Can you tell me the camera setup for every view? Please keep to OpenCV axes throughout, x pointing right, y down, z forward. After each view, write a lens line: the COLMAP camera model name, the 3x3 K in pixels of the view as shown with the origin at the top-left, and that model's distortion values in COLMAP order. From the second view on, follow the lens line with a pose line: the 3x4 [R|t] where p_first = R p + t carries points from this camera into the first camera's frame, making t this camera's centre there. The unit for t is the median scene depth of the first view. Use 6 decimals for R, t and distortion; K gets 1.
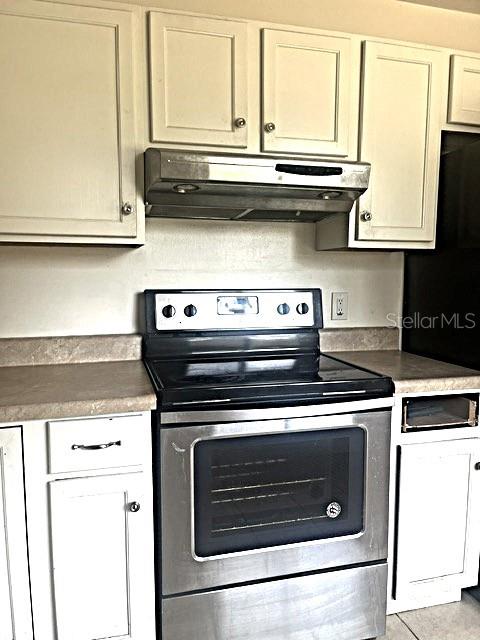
lens RADIAL K [[491.3, 0, 221.1], [0, 491.3, 326.3], [0, 0, 1]] dist [0.064758, -0.086897]
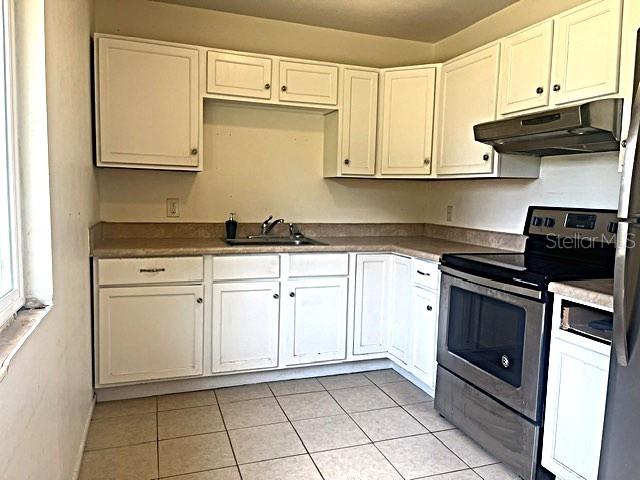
lens RADIAL K [[491.3, 0, 324.0], [0, 491.3, 241.1], [0, 0, 1]] dist [0.064758, -0.086897]
pose [[0.067827, 0.099037, -0.992769, 1.335956], [-0.130108, 0.987441, 0.089617, -0.023617], [0.989177, 0.123089, 0.079860, 0.283755]]
